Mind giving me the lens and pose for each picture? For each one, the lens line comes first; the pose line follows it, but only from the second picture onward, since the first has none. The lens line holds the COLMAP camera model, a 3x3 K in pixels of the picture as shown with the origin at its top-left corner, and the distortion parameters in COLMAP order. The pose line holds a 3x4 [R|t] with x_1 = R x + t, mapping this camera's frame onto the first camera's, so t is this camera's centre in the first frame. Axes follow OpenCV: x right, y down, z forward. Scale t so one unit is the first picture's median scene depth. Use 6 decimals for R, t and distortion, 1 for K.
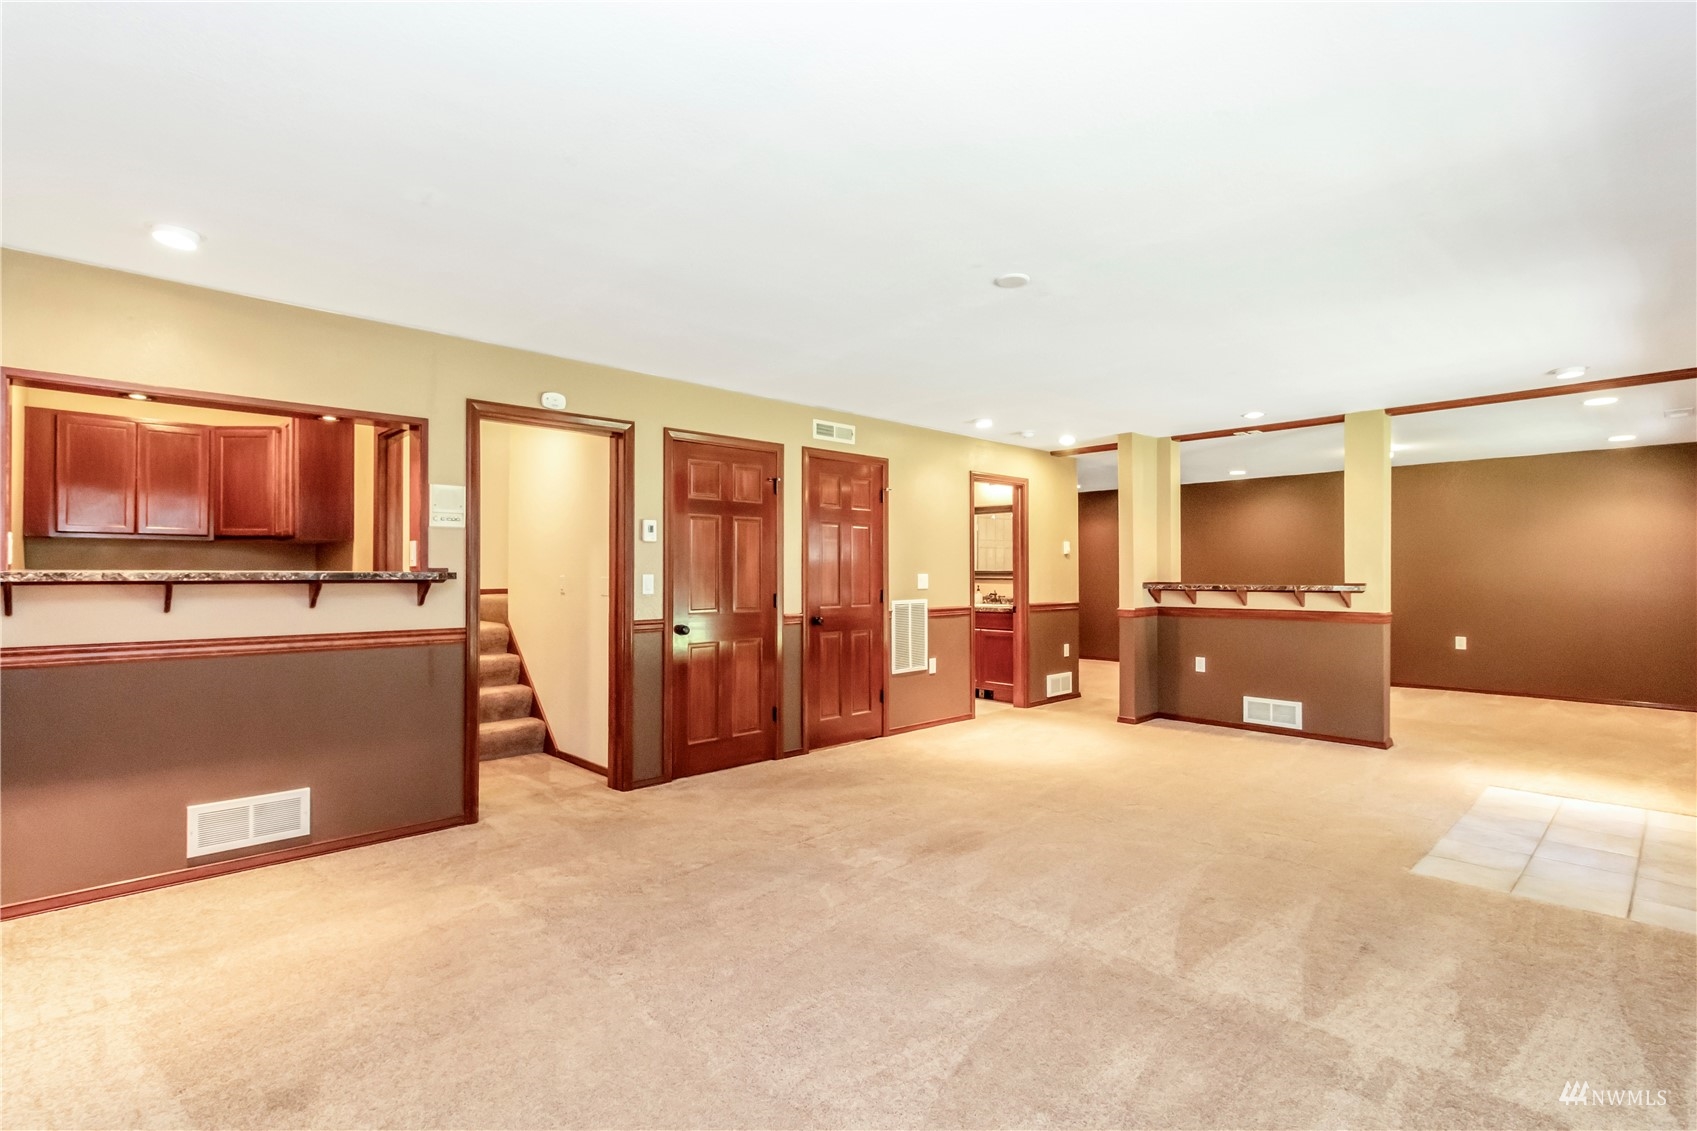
lens RADIAL K [[790.9, 0, 848.9], [0, 790.9, 570.9], [0, 0, 1]] dist [0.010068, -0.002126]
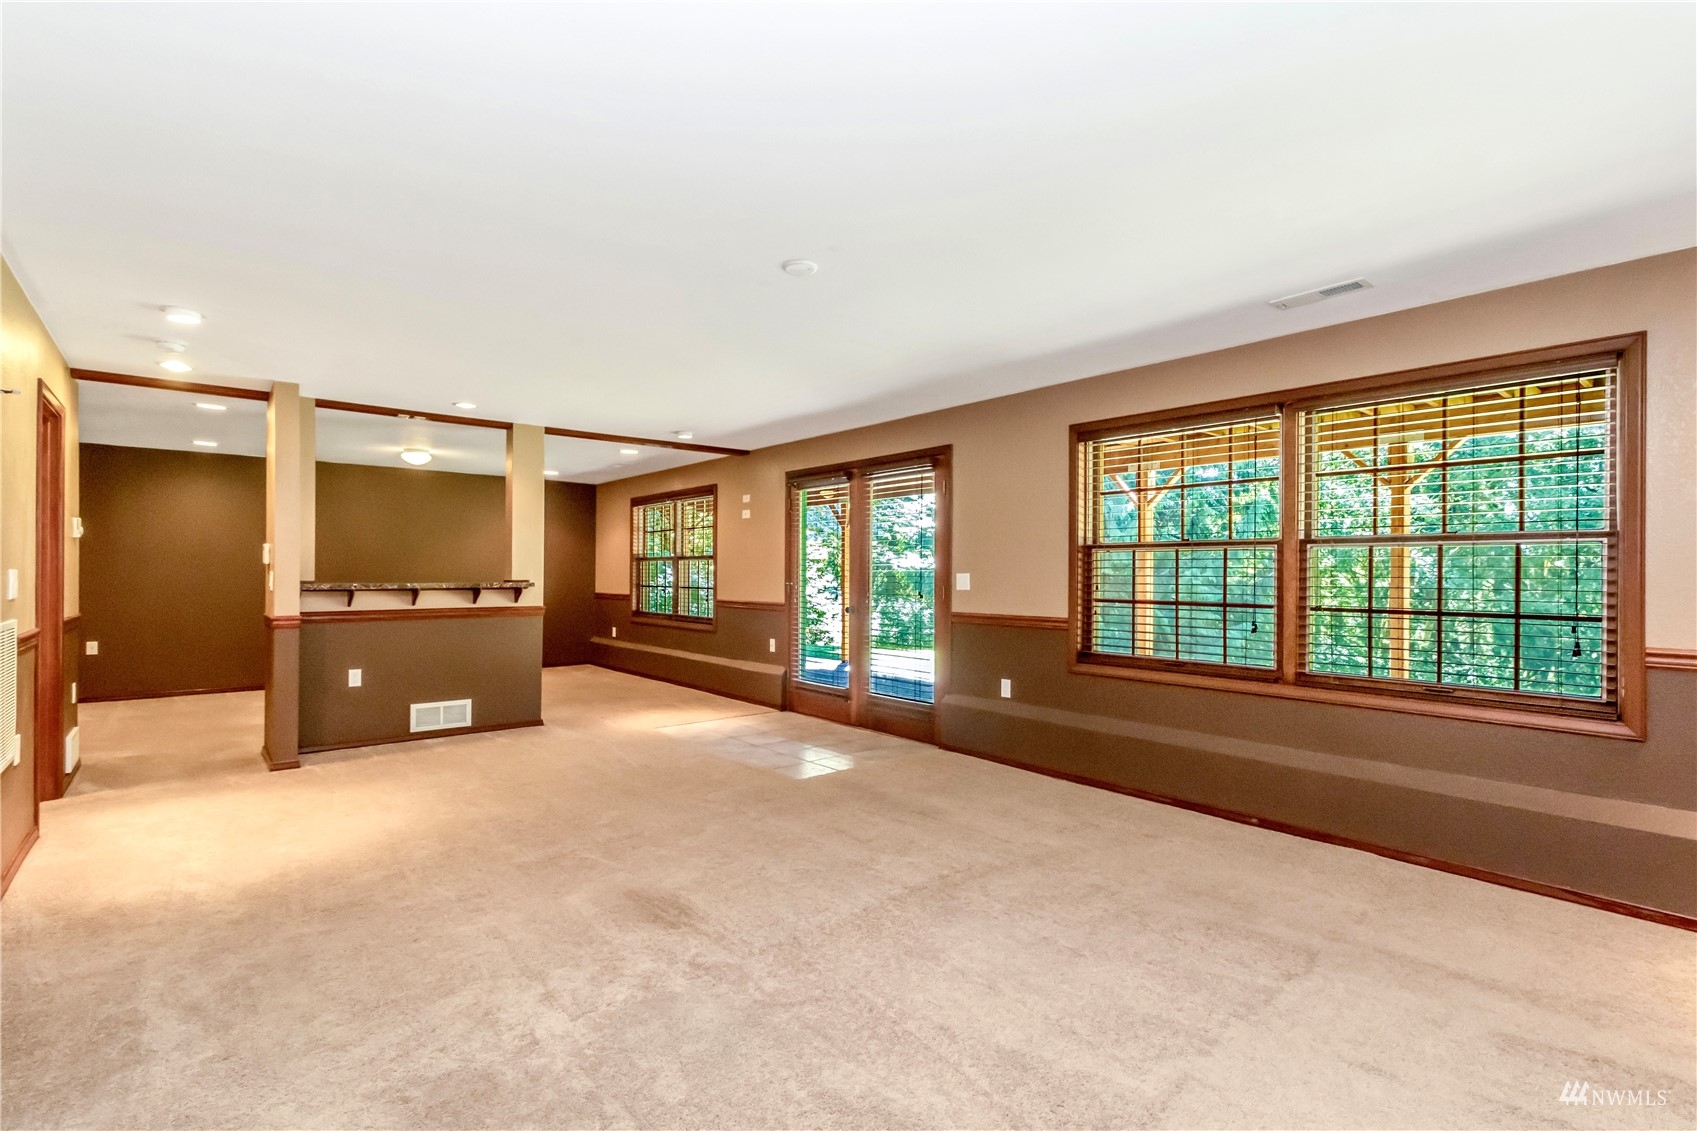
lens RADIAL K [[790.9, 0, 849.6], [0, 790.9, 570.5], [0, 0, 1]] dist [0.010068, -0.002126]
pose [[0.057651, 0.004865, 0.998325, -0.402228], [-0.010975, 0.999931, -0.004239, 0.001559], [-0.998276, -0.010712, 0.057701, 0.459056]]
